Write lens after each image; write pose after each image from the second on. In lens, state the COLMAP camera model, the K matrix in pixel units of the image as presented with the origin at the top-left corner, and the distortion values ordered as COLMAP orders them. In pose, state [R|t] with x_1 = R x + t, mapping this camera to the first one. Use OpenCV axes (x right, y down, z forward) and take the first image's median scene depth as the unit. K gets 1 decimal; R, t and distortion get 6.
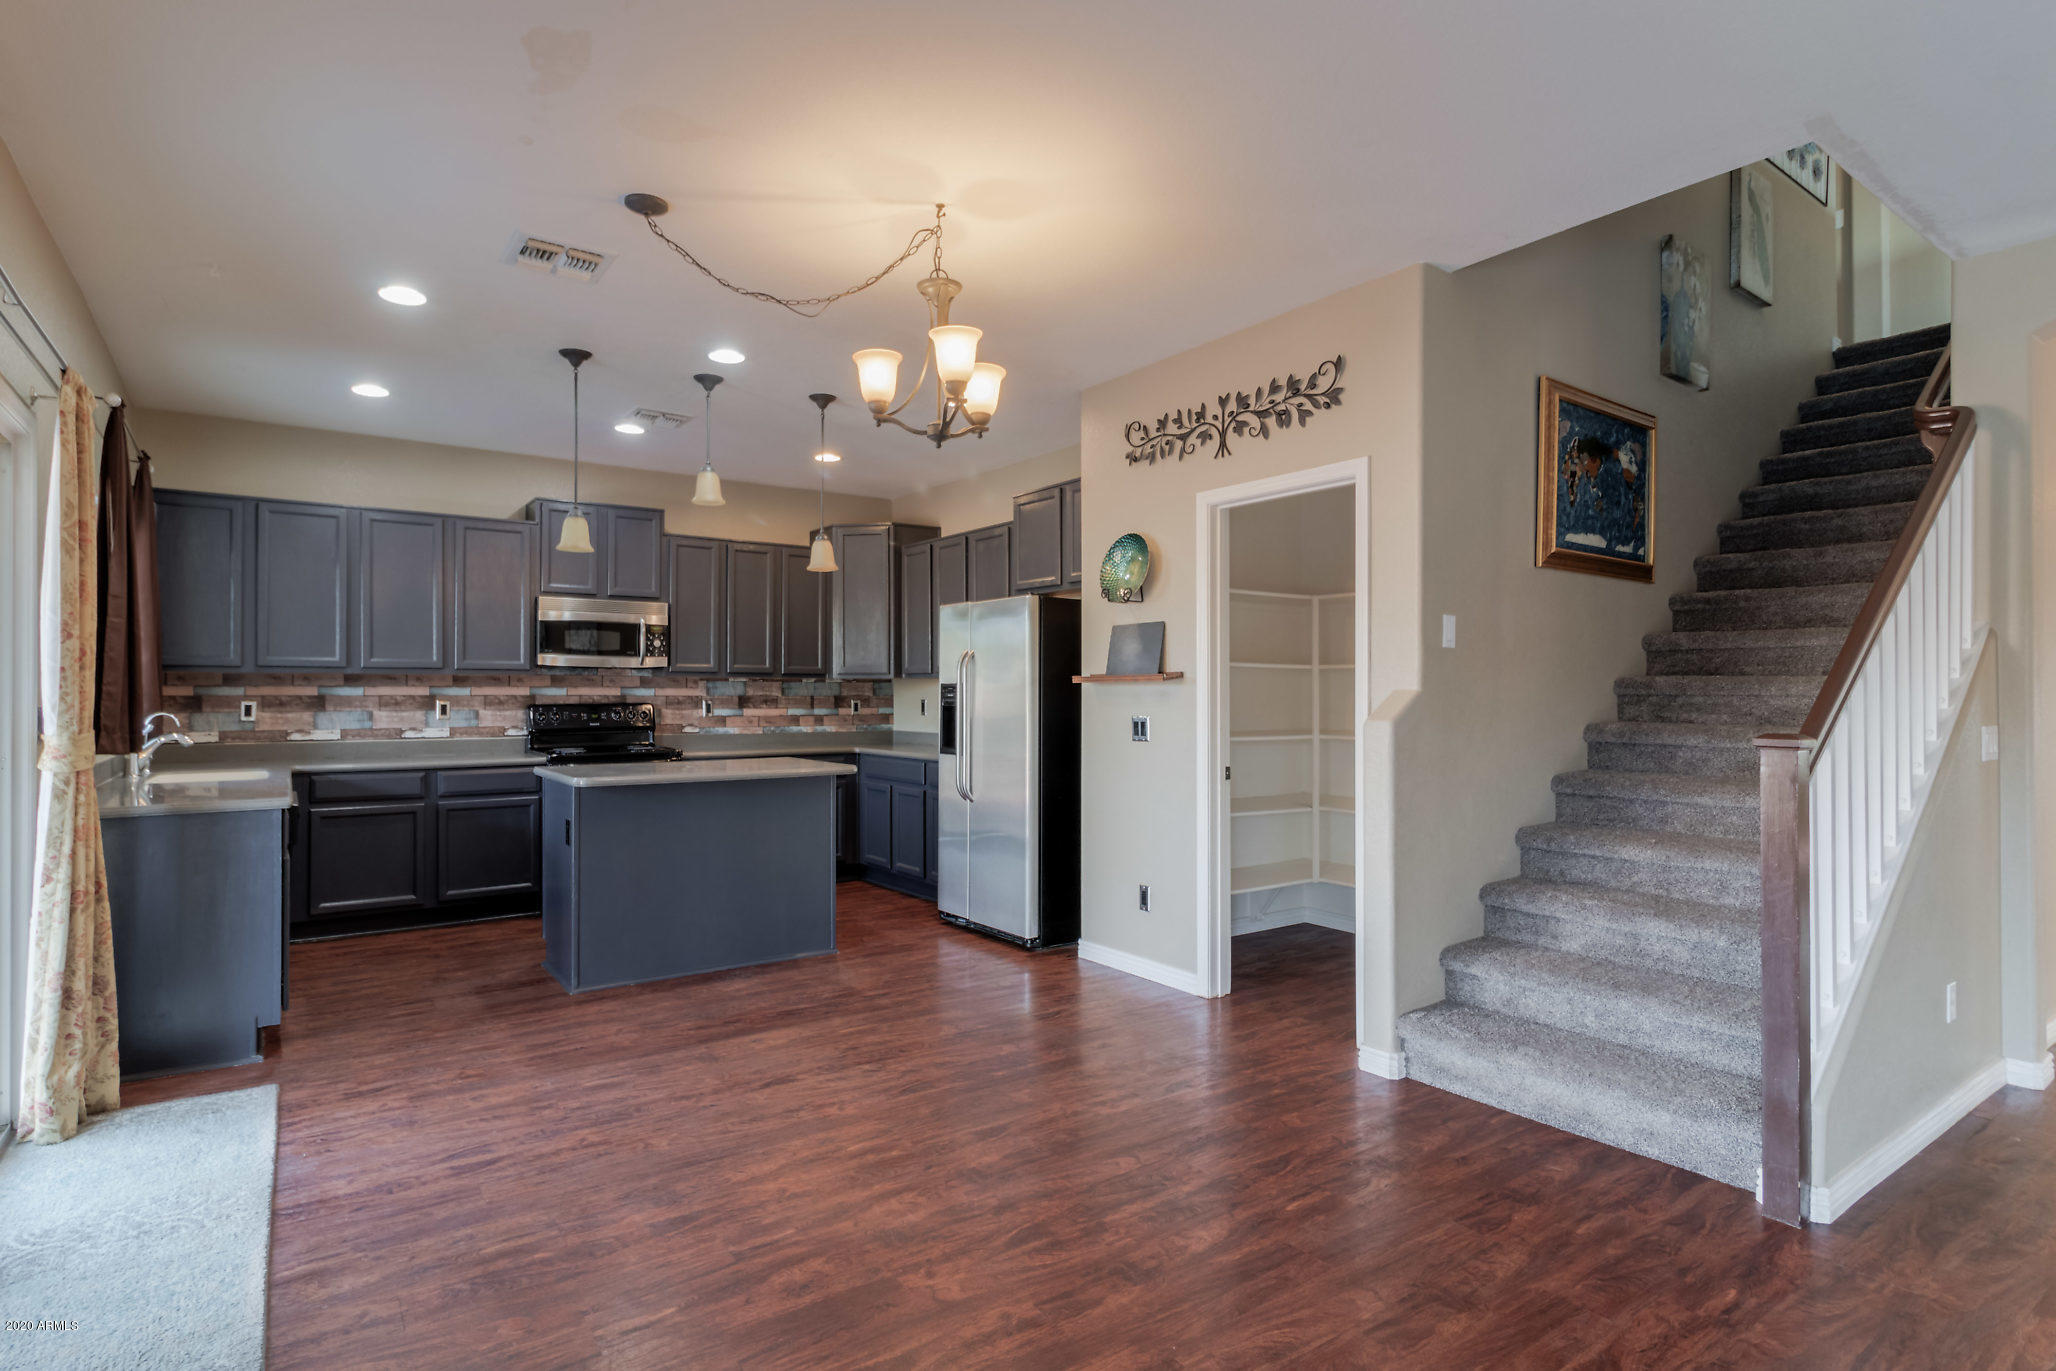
lens RADIAL K [[1013.2, 0, 1008.1], [0, 1013.2, 697.1], [0, 0, 1]] dist [0.002820, 0.000303]
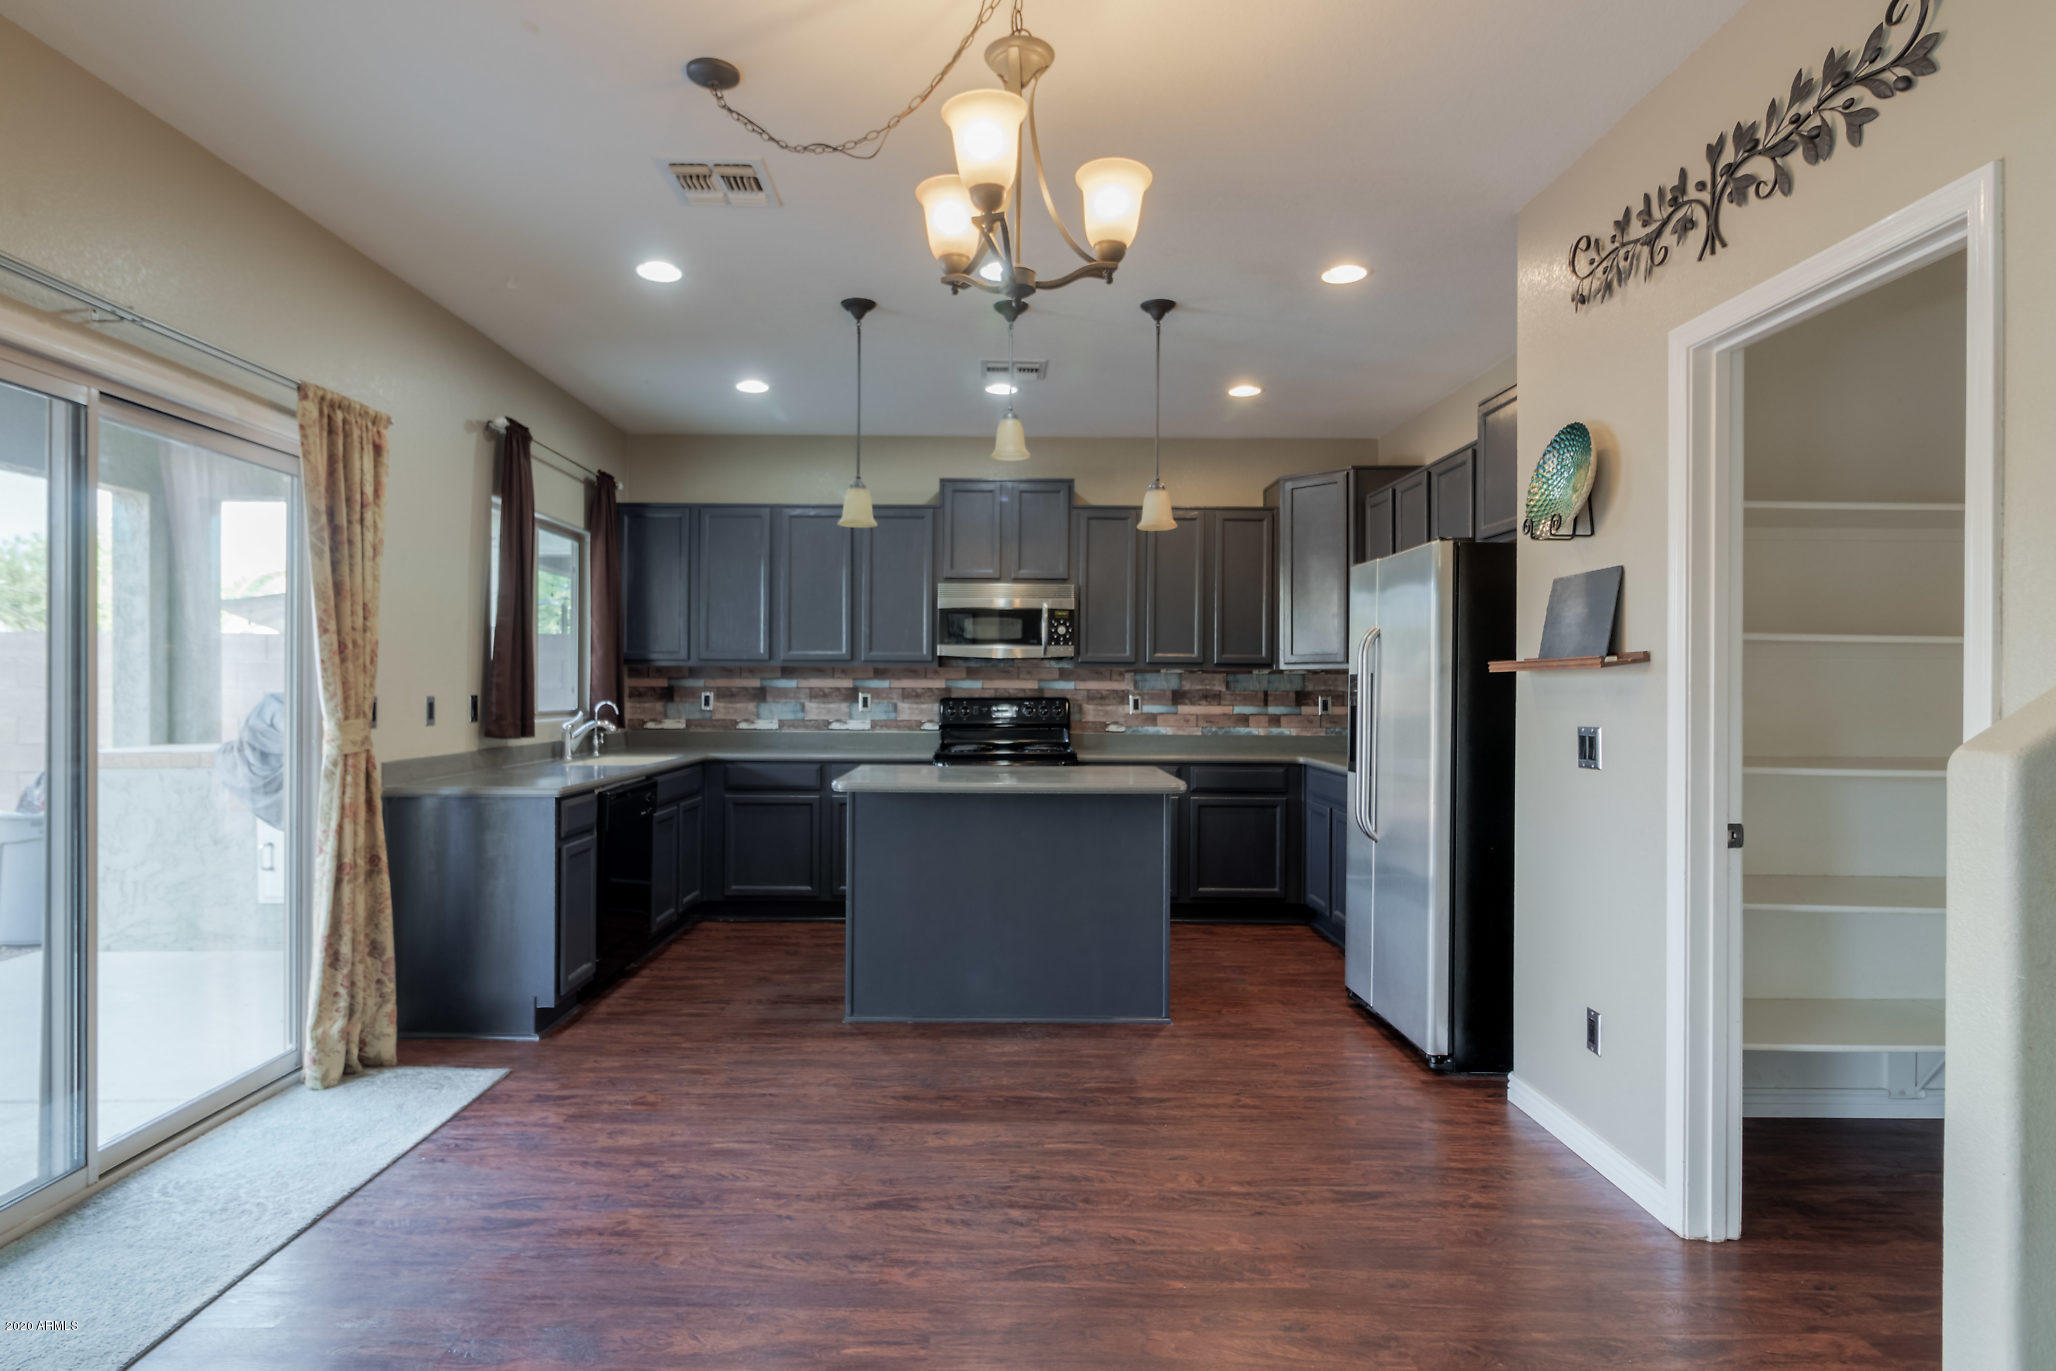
lens RADIAL K [[1065.8, 0, 1027.1], [0, 1065.8, 693.0], [0, 0, 1]] dist [-0.001216, -0.000700]
pose [[0.823329, 0.007046, -0.567520, 0.226651], [-0.006587, 0.999974, 0.002860, -0.000751], [0.567526, 0.001384, 0.823354, 0.310071]]
